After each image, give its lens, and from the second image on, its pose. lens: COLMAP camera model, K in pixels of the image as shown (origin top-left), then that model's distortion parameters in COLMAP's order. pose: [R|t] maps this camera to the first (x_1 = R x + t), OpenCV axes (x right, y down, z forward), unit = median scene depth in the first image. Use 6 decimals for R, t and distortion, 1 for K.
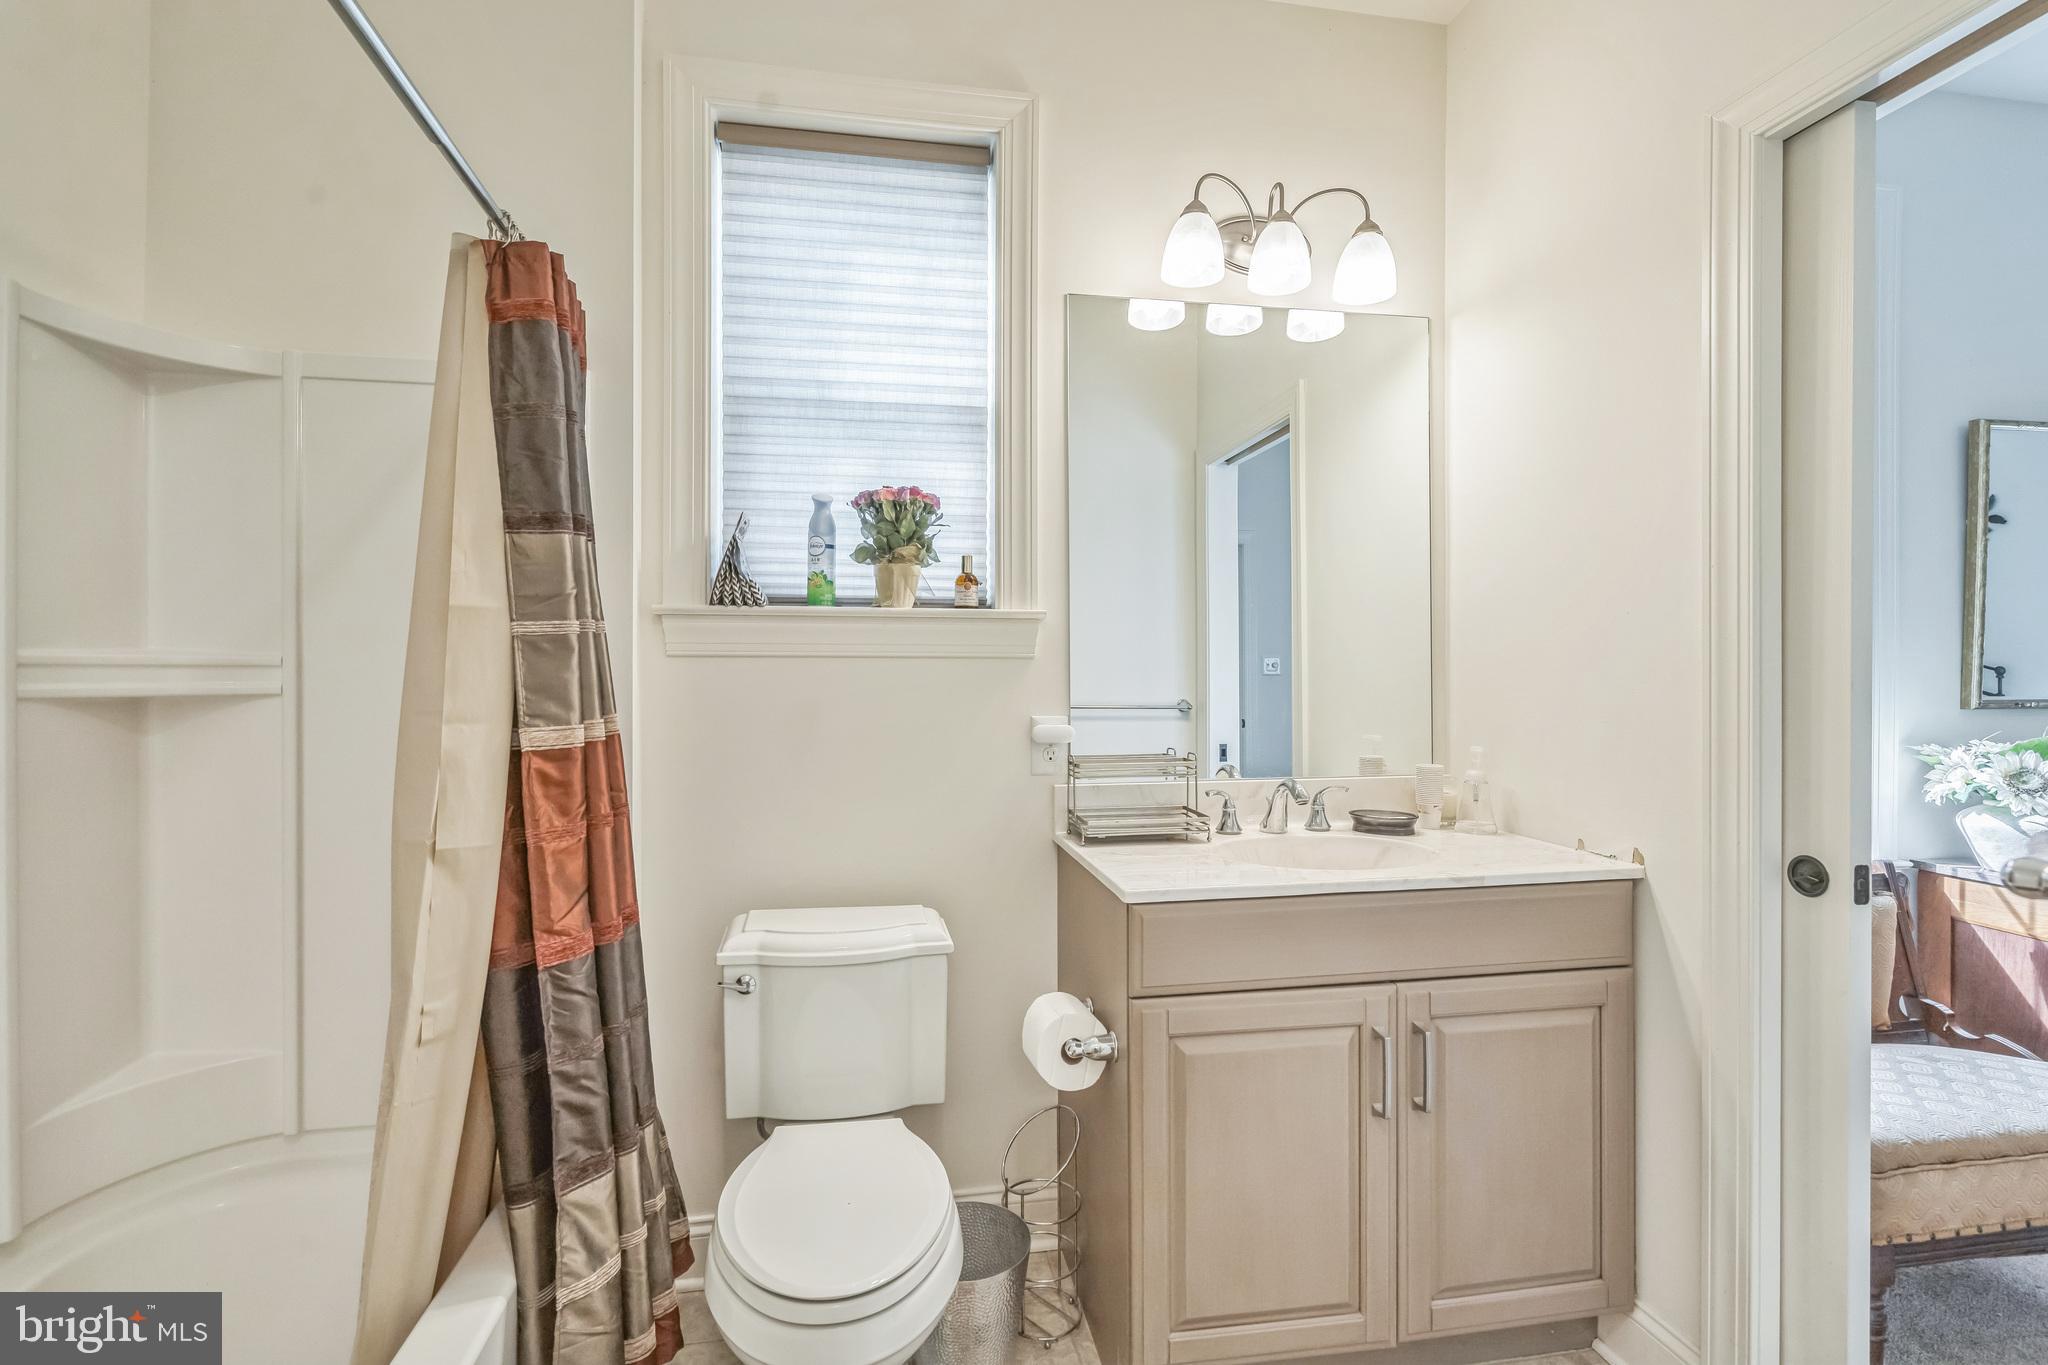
lens RADIAL K [[933.6, 0, 1015.3], [0, 933.6, 675.5], [0, 0, 1]] dist [0.002293, 0.000232]
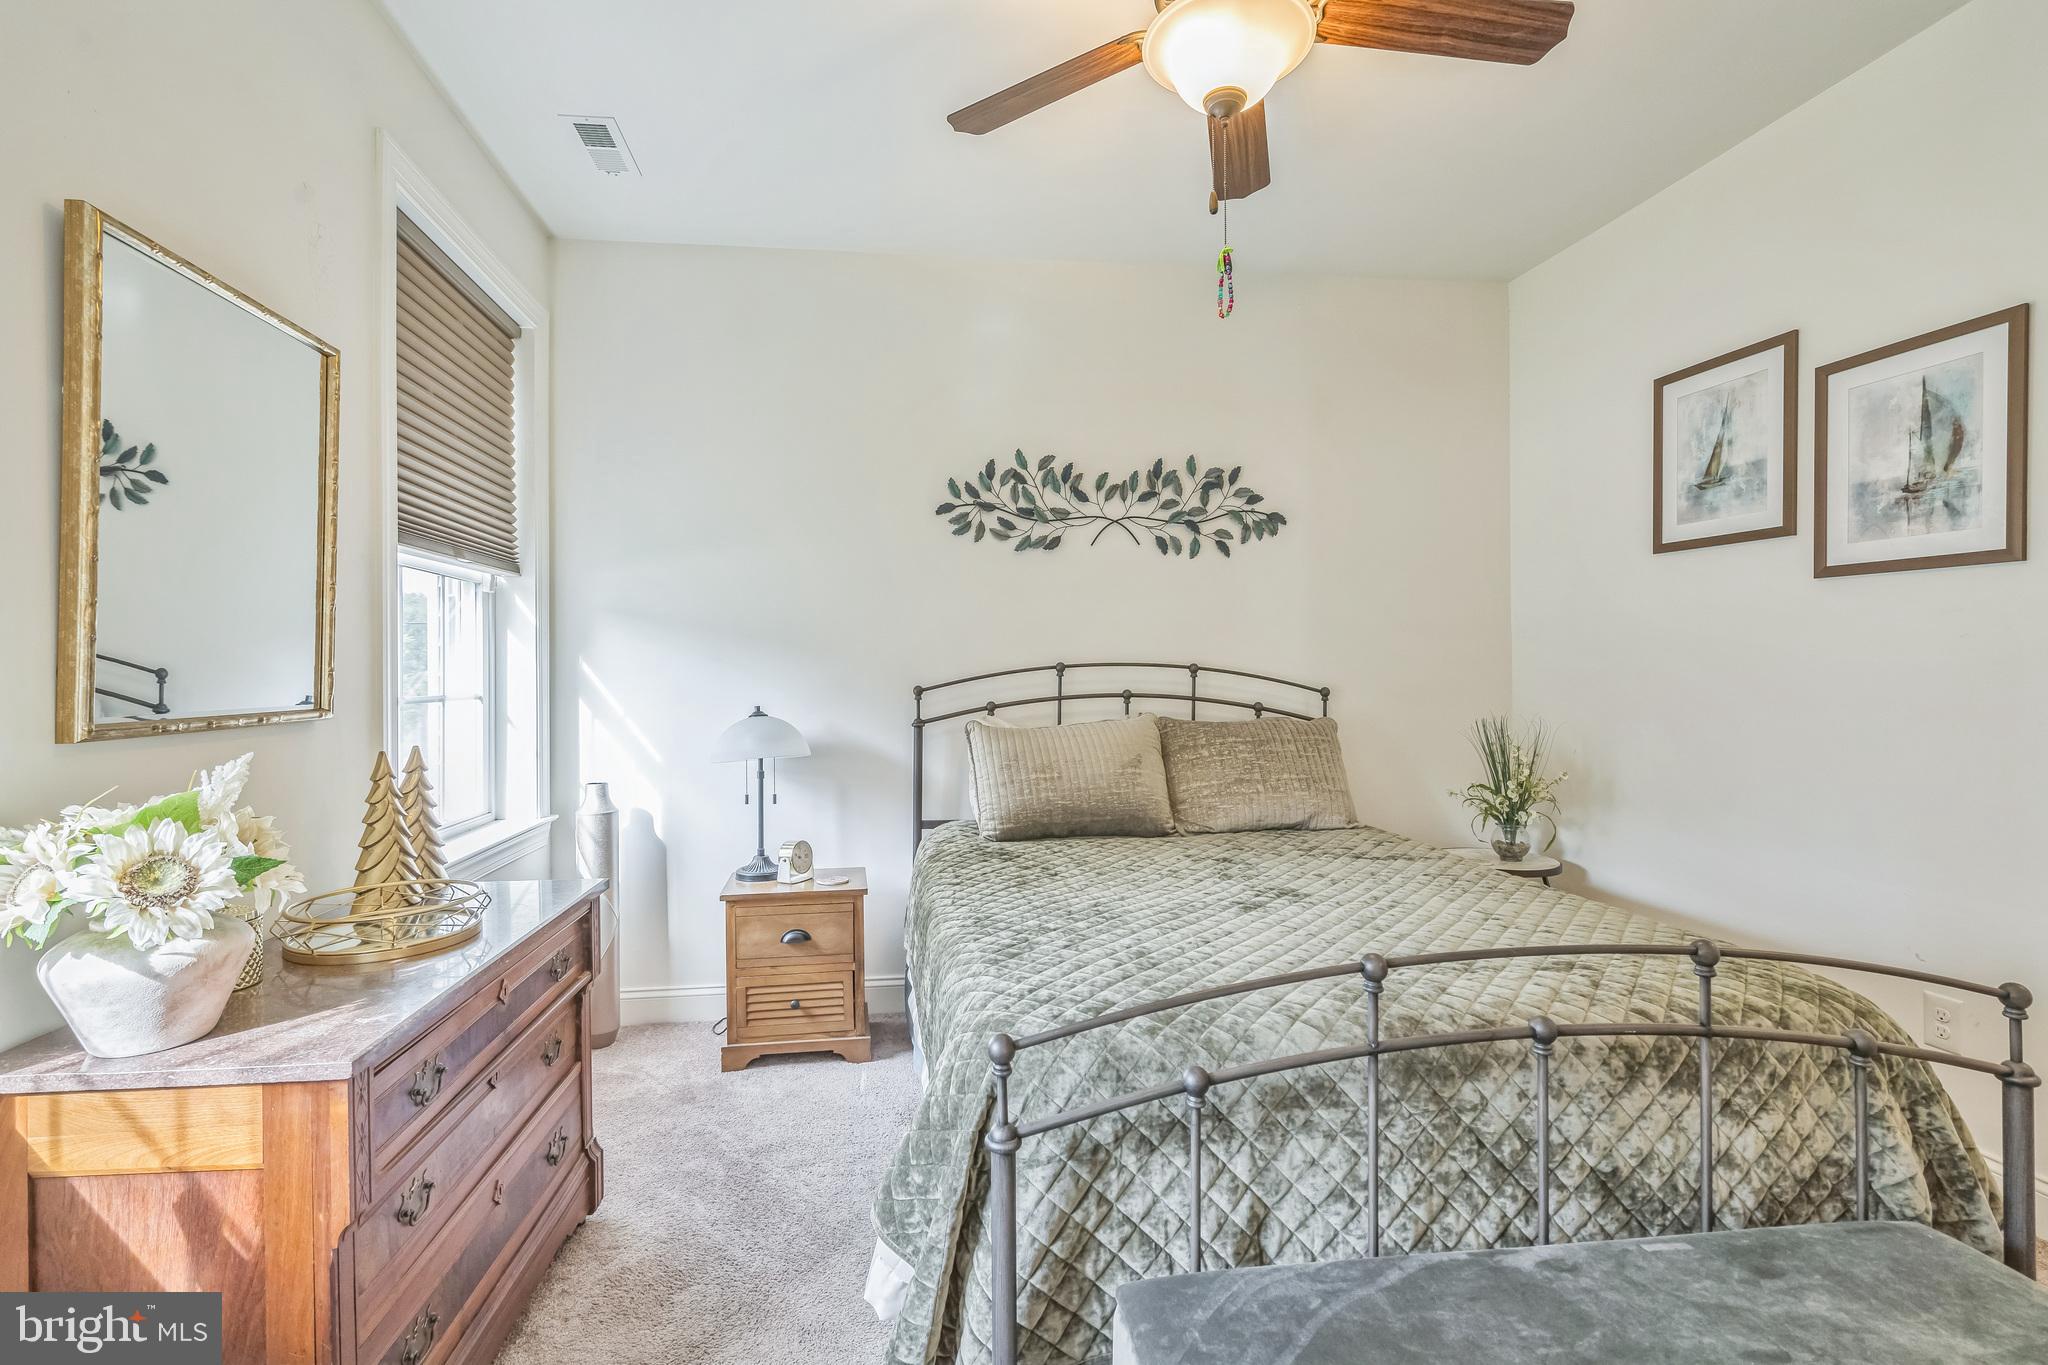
lens RADIAL K [[971.7, 0, 1022.5], [0, 971.7, 675.9], [0, 0, 1]] dist [-0.009513, -0.000068]
pose [[0.048504, -0.003052, 0.998818, 0.540539], [0.008445, 0.999961, 0.002646, 0.001093], [-0.998787, 0.008306, 0.048528, 0.468910]]
